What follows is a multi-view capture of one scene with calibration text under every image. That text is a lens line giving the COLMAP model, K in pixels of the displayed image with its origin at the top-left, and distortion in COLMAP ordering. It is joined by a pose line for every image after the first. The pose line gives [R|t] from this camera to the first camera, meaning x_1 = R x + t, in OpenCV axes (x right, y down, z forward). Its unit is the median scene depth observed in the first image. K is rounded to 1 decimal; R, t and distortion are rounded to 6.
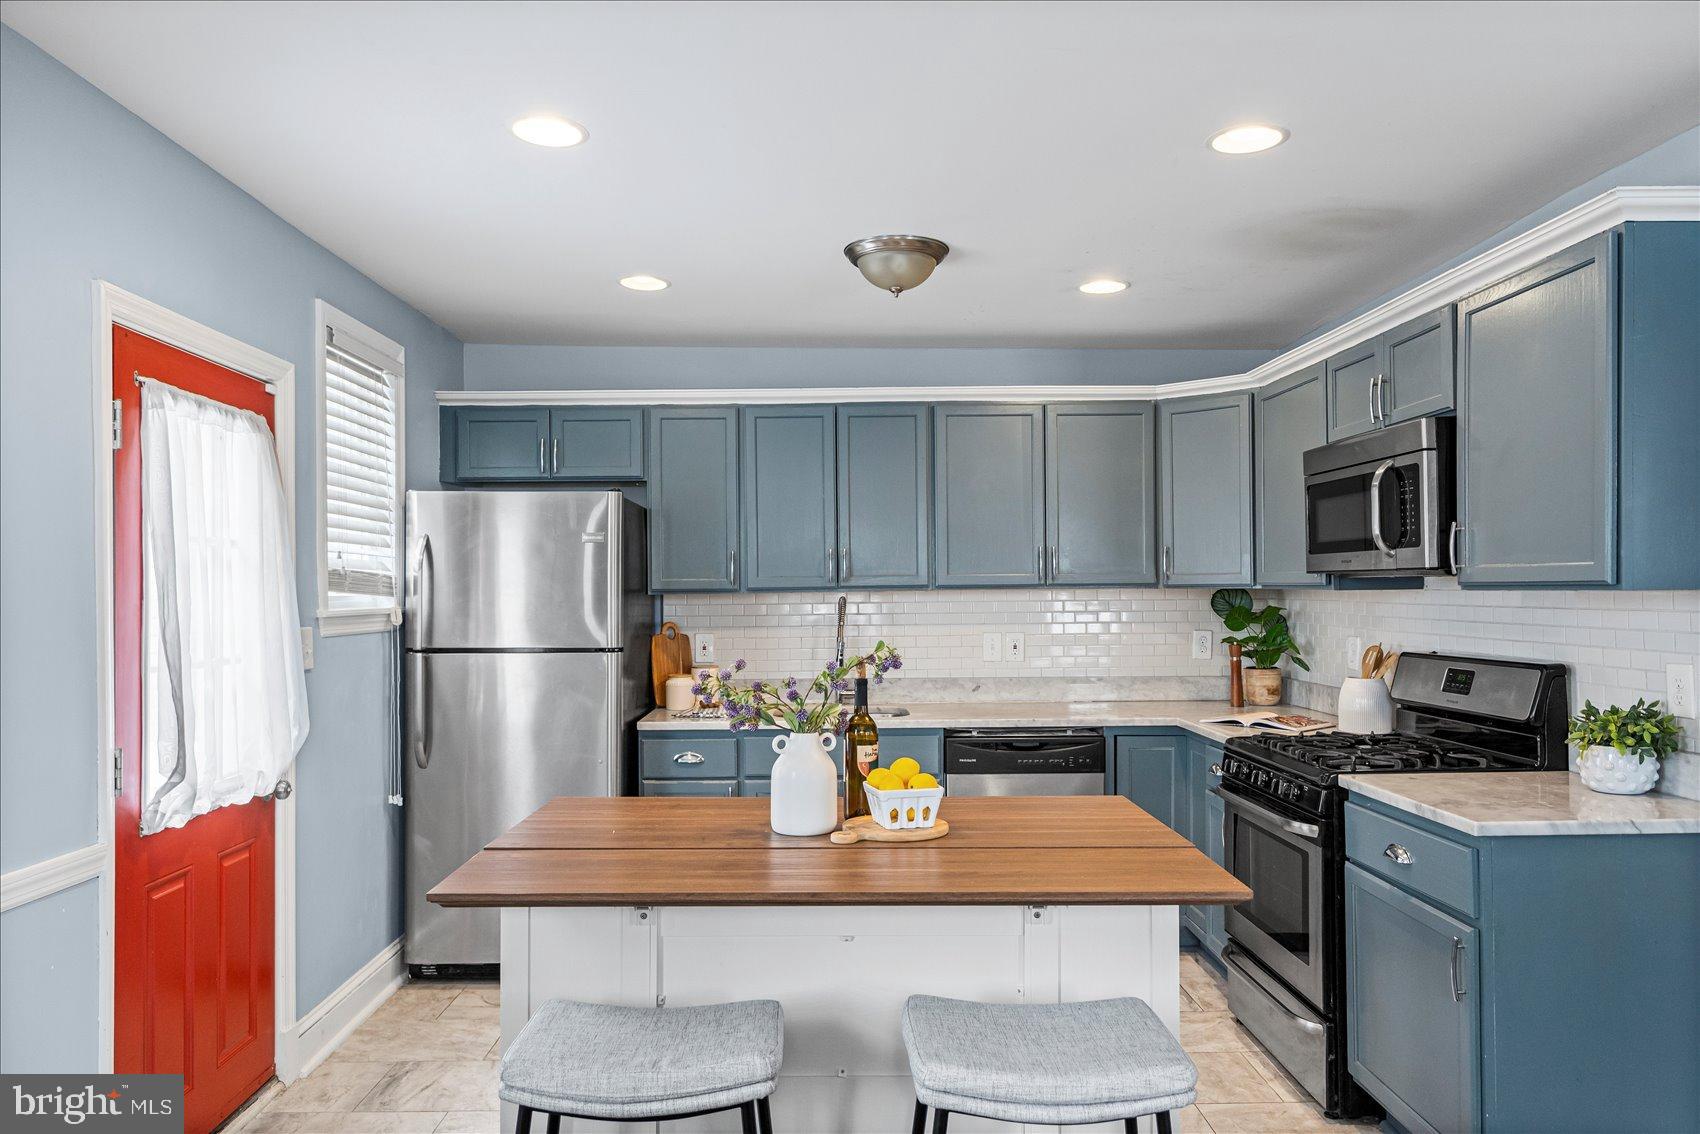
lens RADIAL K [[1173.5, 0, 857.0], [0, 1173.5, 592.5], [0, 0, 1]] dist [0.034778, -0.003739]
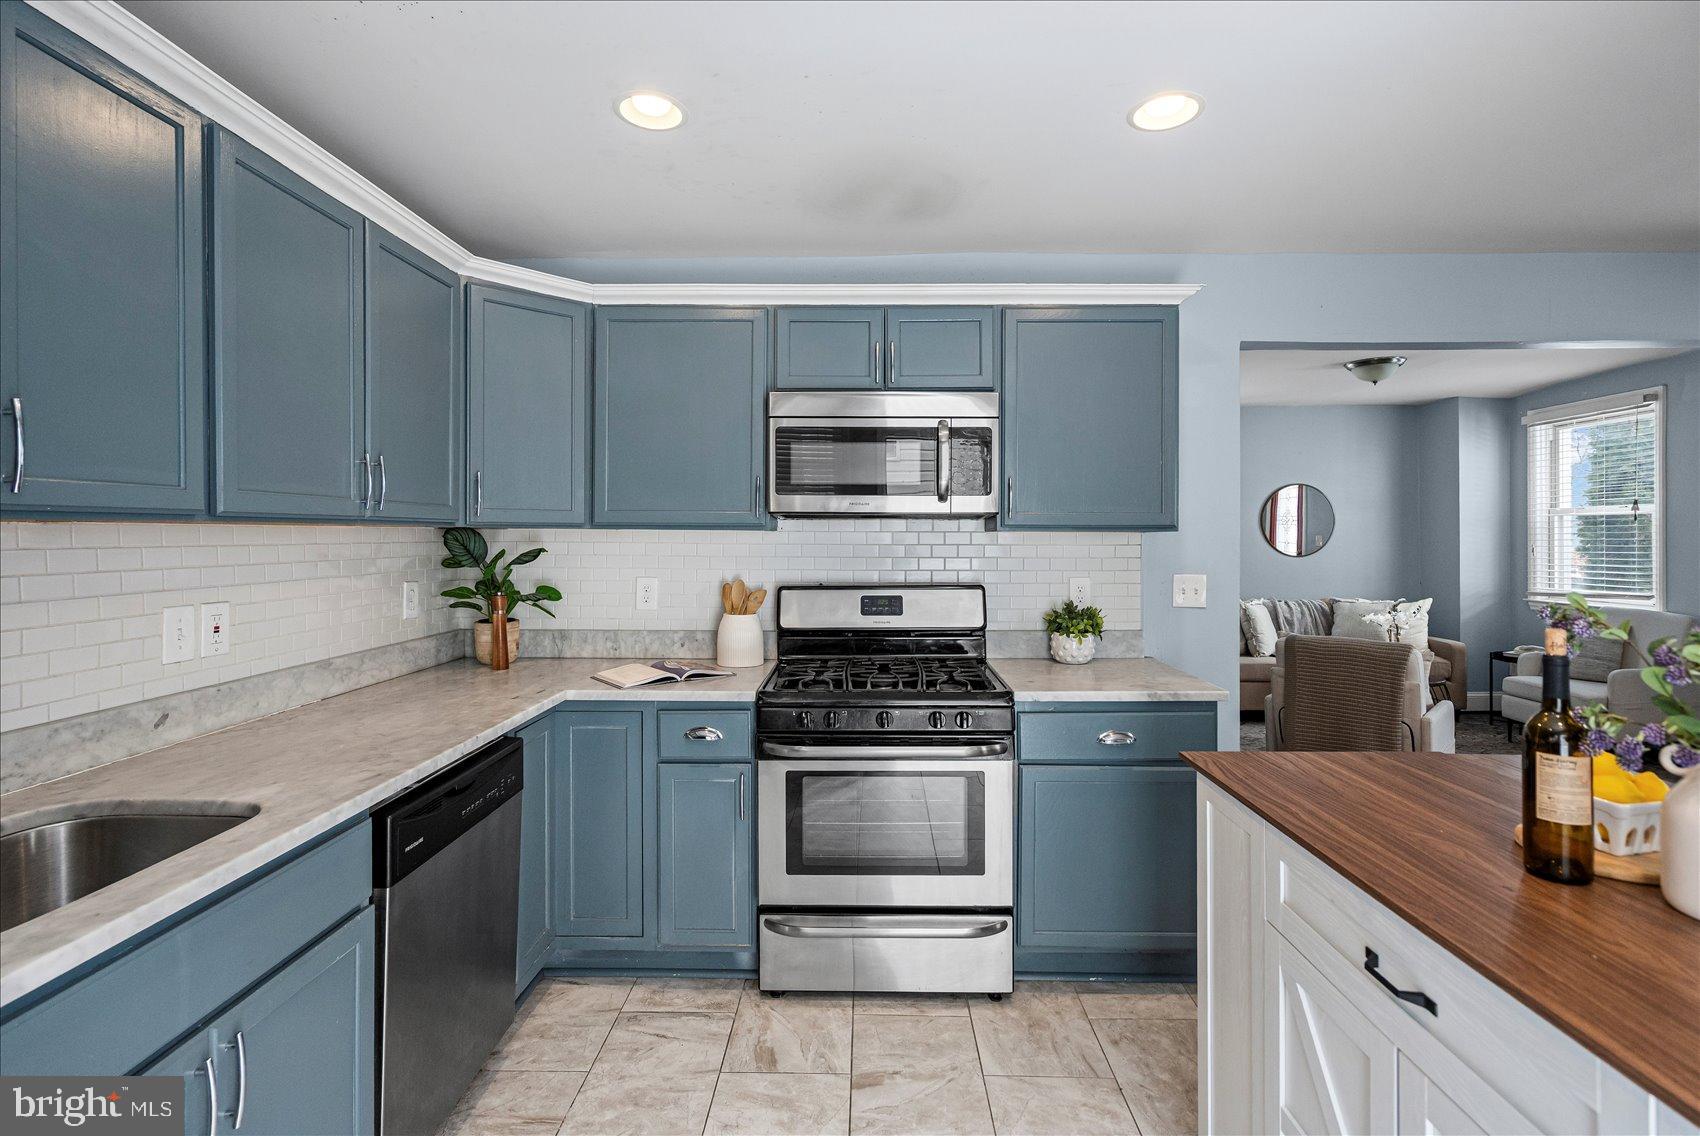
lens RADIAL K [[800.5, 0, 860.3], [0, 800.5, 538.4], [0, 0, 1]] dist [-0.002172, 0.003426]
pose [[0.021832, 0.002939, 0.999757, -0.263501], [-0.006059, 0.999978, -0.002807, 0.003752], [-0.999743, -0.005996, 0.021849, 0.785512]]
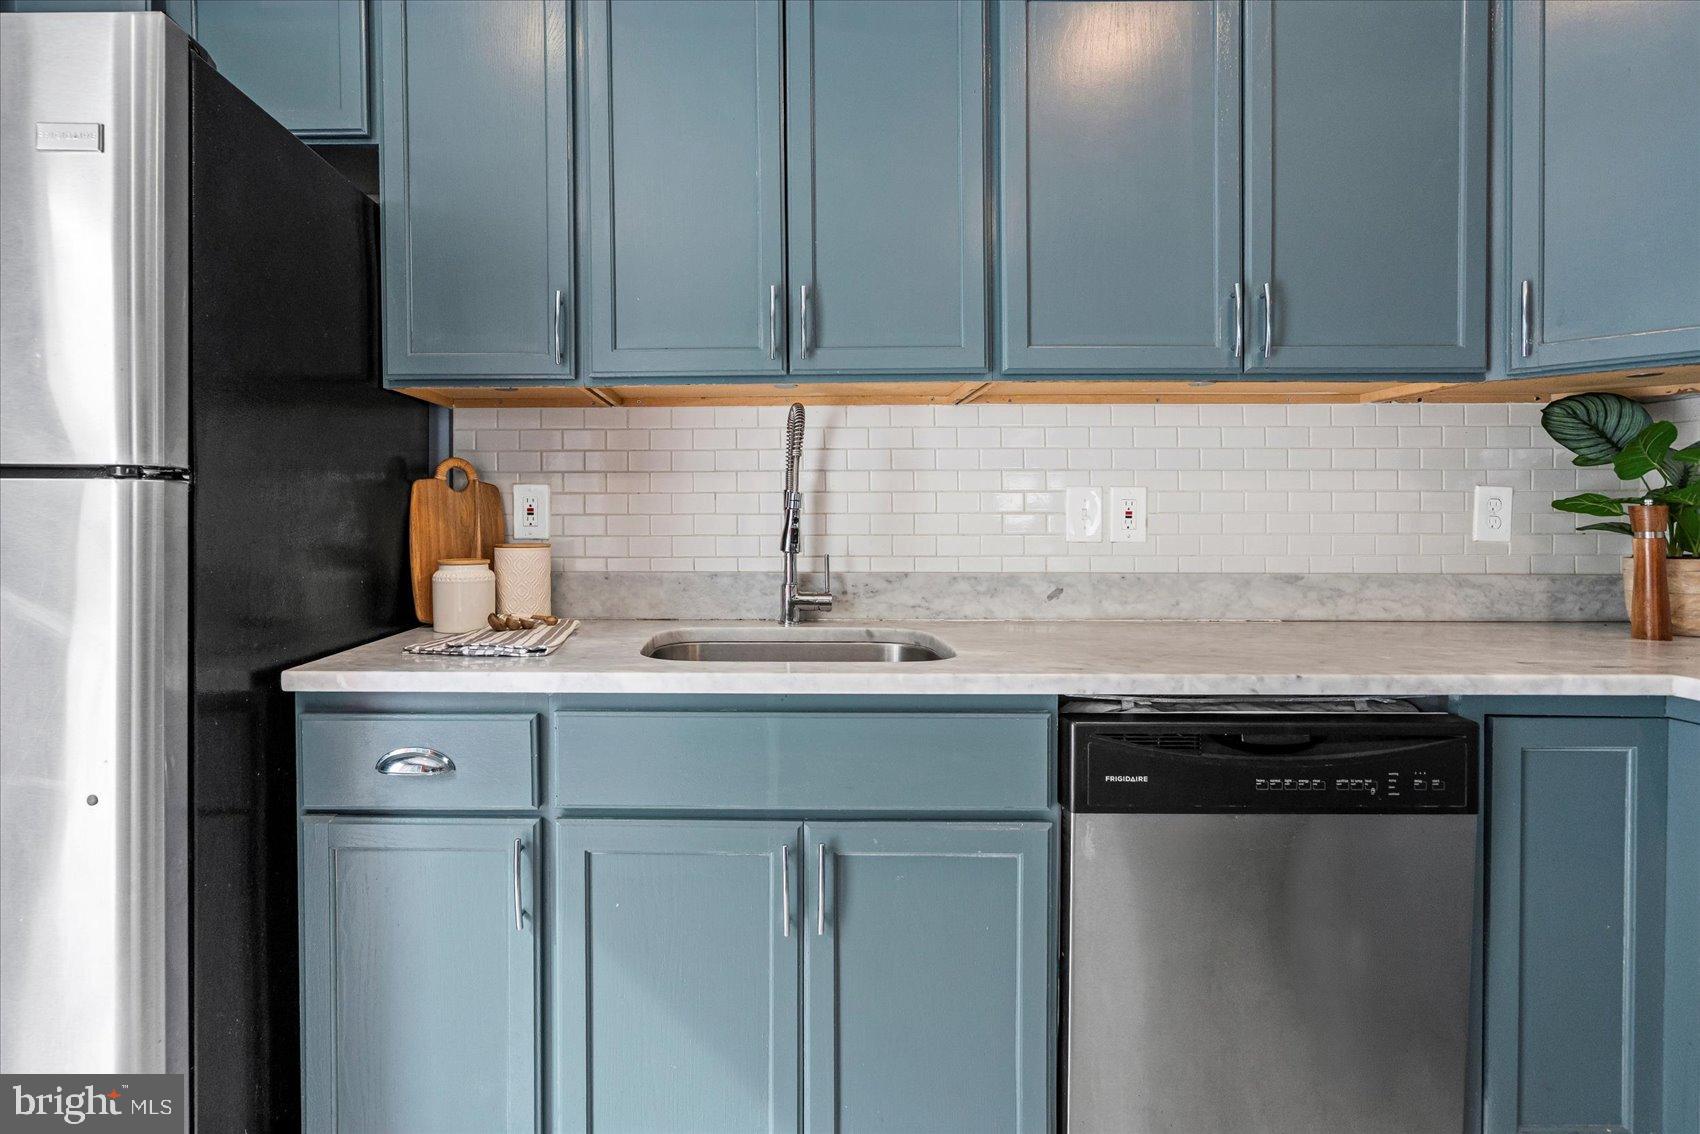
lens RADIAL K [[842.1, 0, 779.7], [0, 842.1, 536.7], [0, 0, 1]] dist [-0.005526, -0.000555]
pose [[0.999890, 0.007156, -0.013008, -0.016338], [-0.006905, 0.999791, 0.019238, 0.057129], [0.013143, -0.019146, 0.999730, 0.711633]]
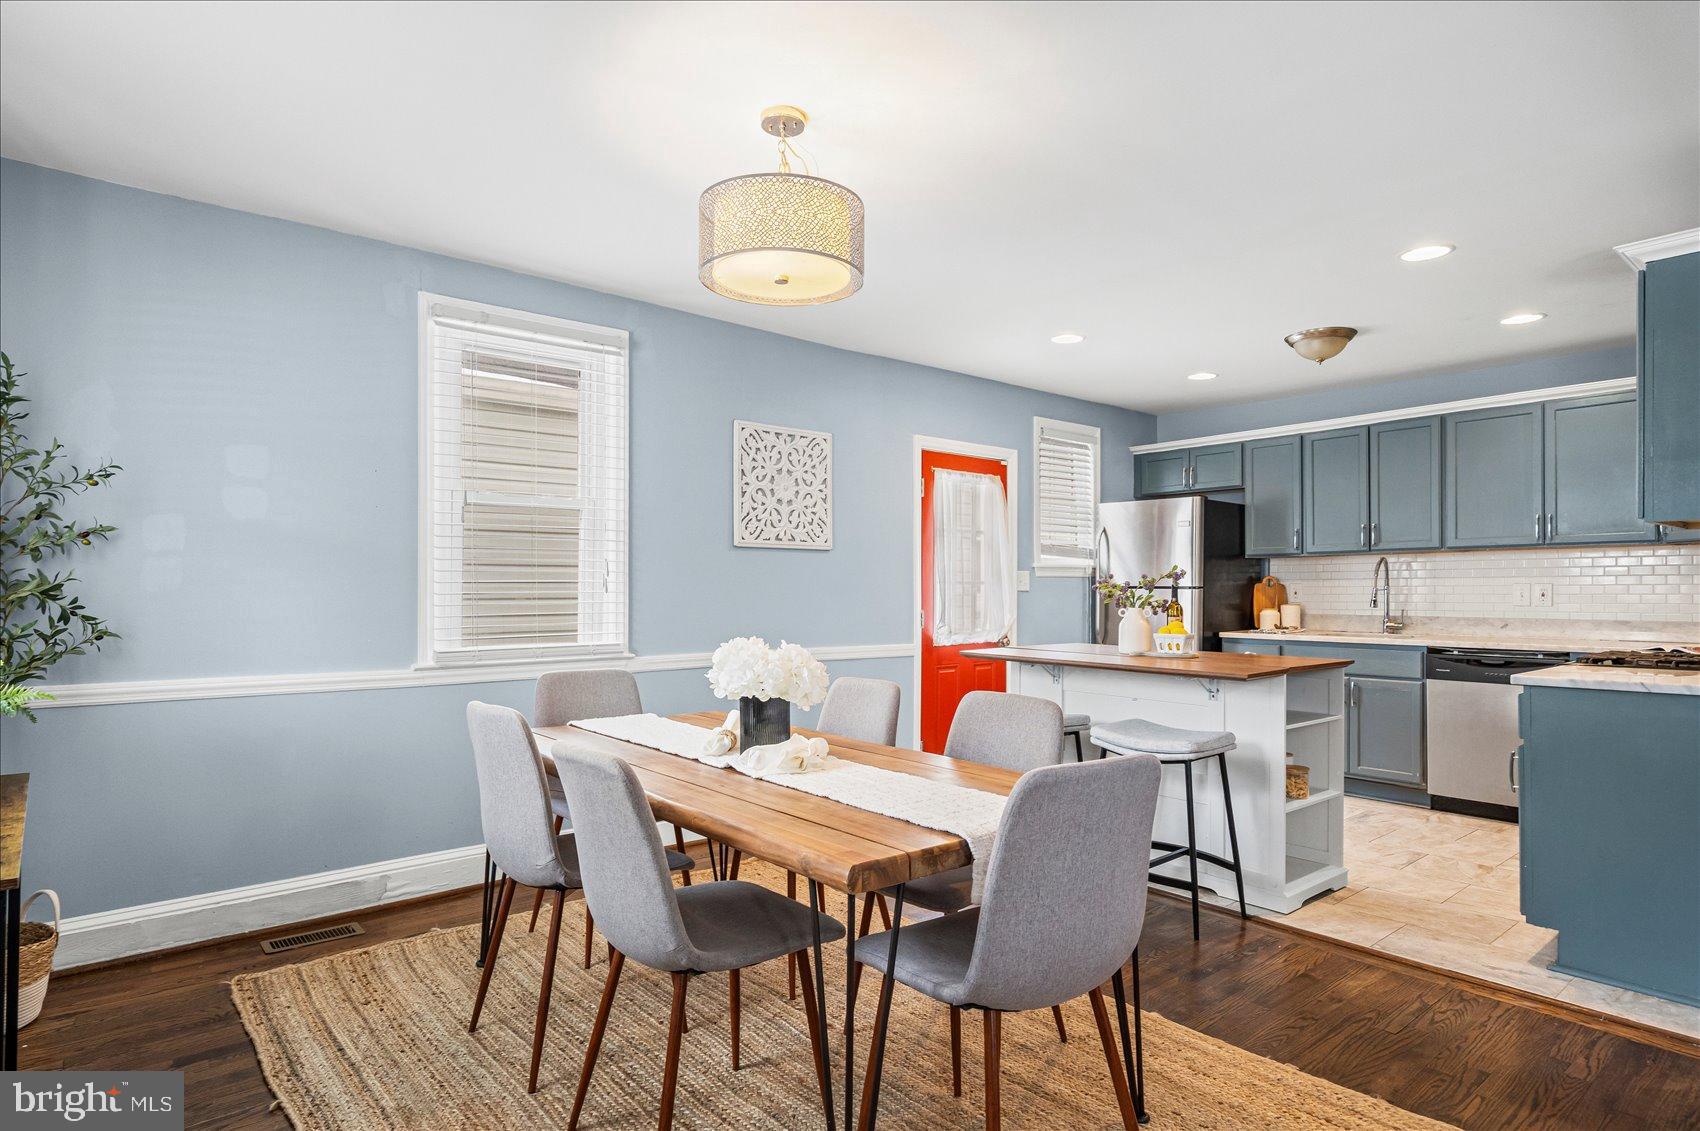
lens RADIAL K [[926.2, 0, 841.0], [0, 926.2, 588.9], [0, 0, 1]] dist [-0.007621, 0.000125]
pose [[0.632330, 0.007658, -0.774661, 0.487193], [-0.002944, 0.999968, 0.007483, 0.039189], [0.774693, -0.002451, 0.632332, -0.252555]]
